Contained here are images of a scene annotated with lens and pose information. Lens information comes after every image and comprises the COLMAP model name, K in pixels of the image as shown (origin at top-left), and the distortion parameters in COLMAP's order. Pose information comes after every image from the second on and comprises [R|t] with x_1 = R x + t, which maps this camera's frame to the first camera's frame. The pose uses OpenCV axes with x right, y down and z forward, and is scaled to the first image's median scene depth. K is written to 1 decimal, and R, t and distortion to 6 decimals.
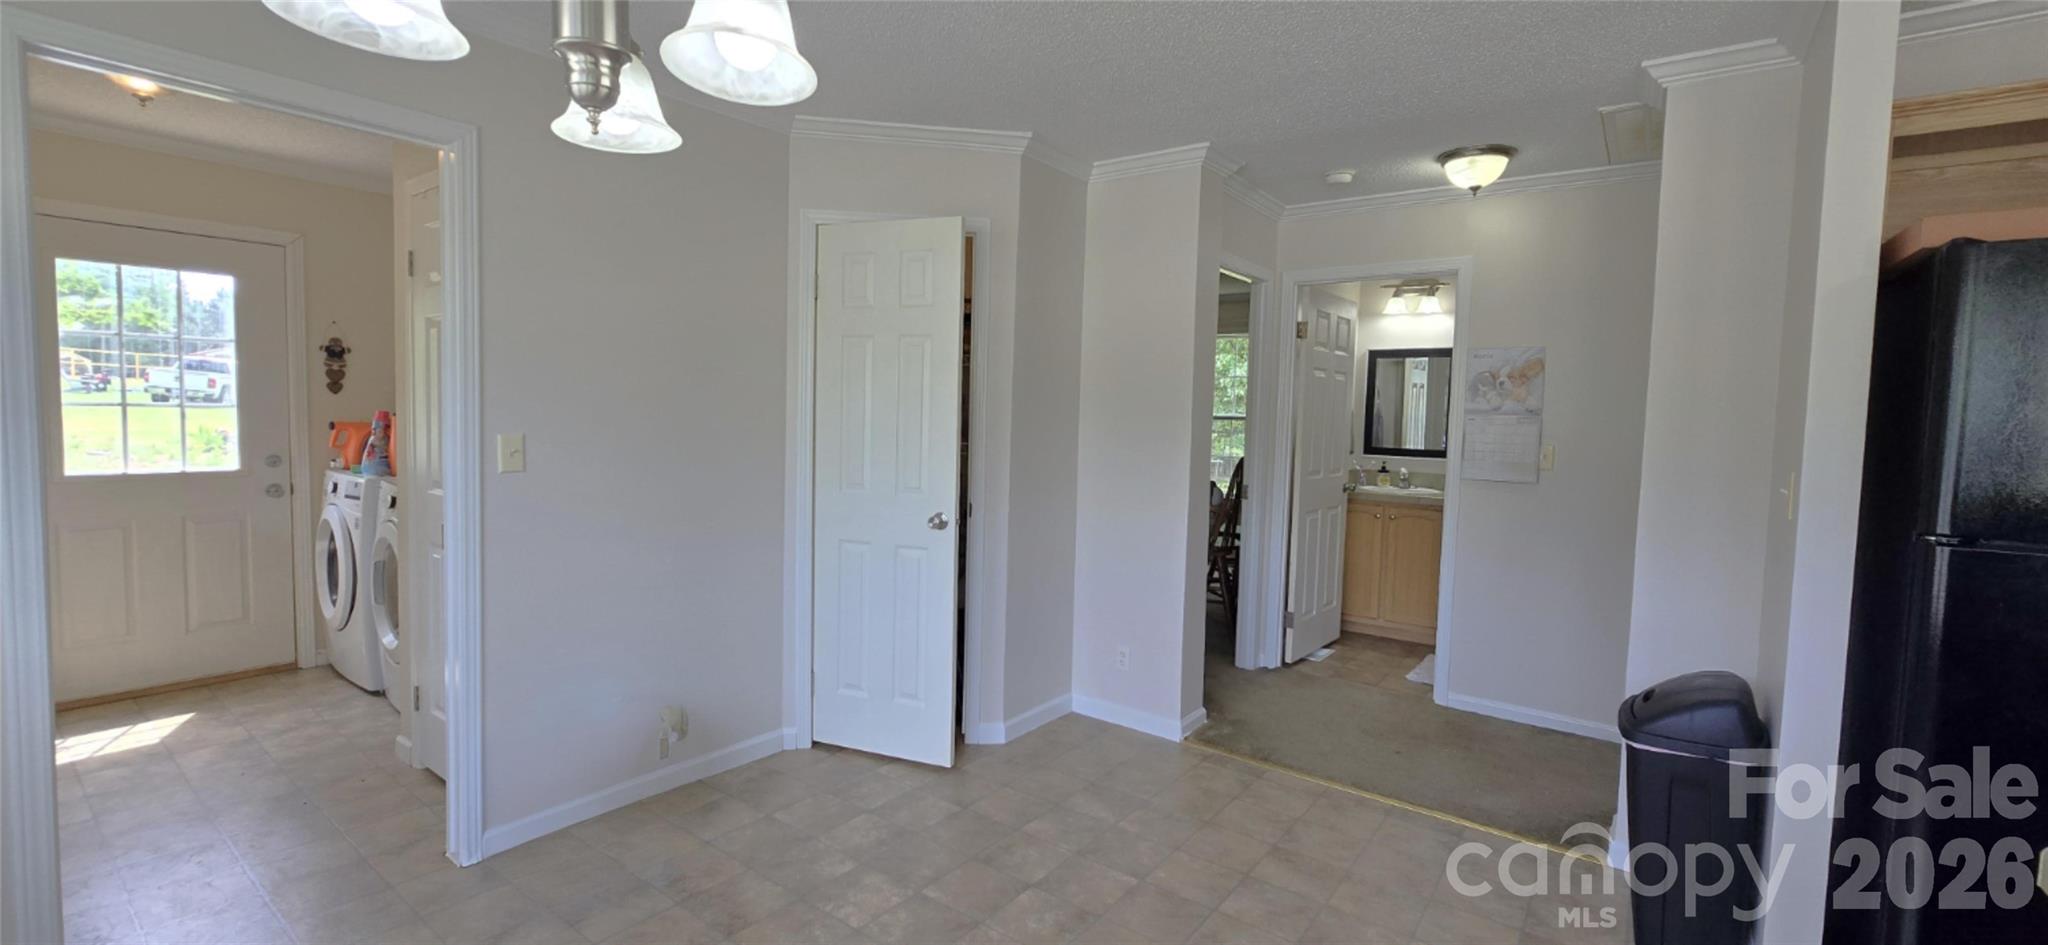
lens RADIAL K [[831.2, 0, 1014.7], [0, 831.2, 464.9], [0, 0, 1]] dist [-0.001542, 0.000487]
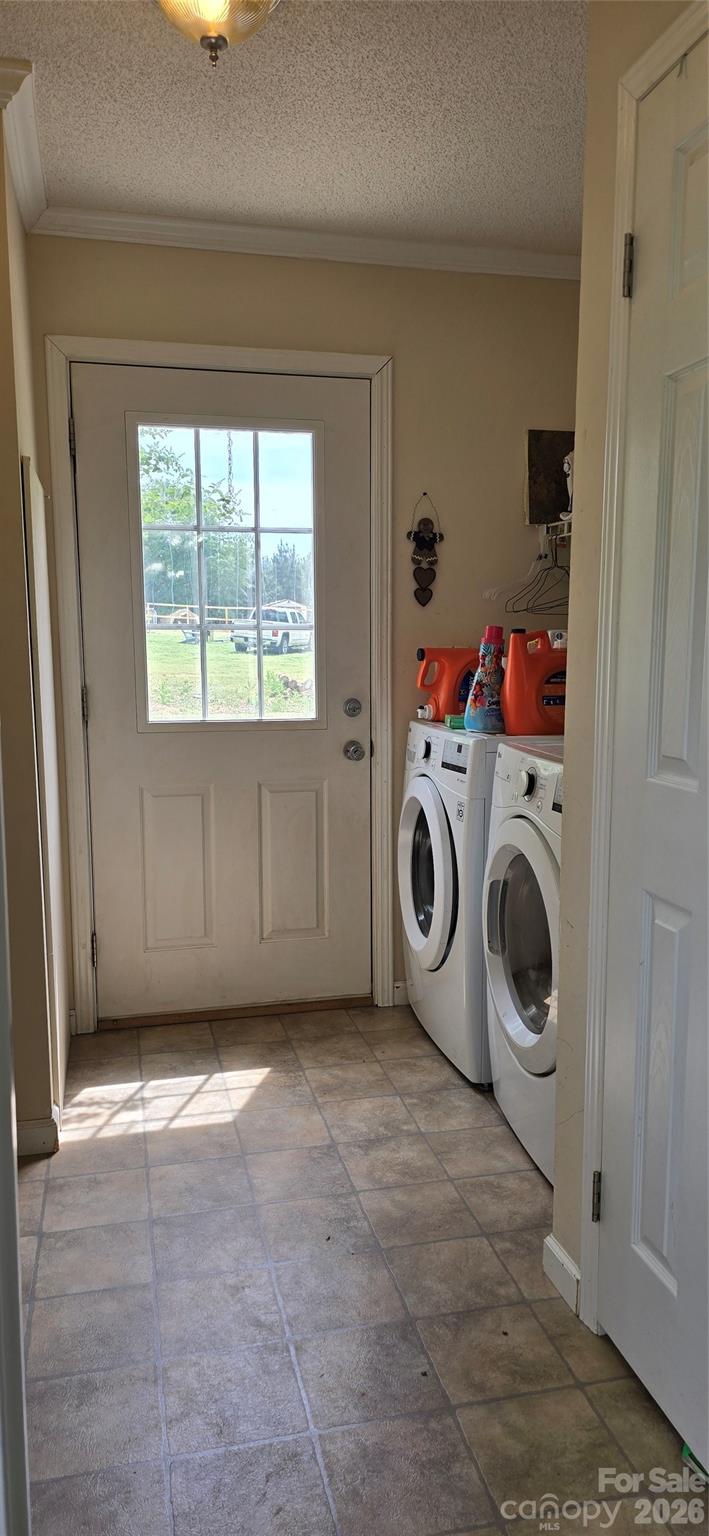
lens RADIAL K [[1049.4, 0, 352.9], [0, 1049.4, 811.6], [0, 0, 1]] dist [0.048465, -0.000558]
pose [[0.768609, 0.073520, -0.635480, -0.345757], [-0.016248, 0.995297, 0.095495, -0.001889], [0.639512, -0.063073, 0.766189, 0.340495]]
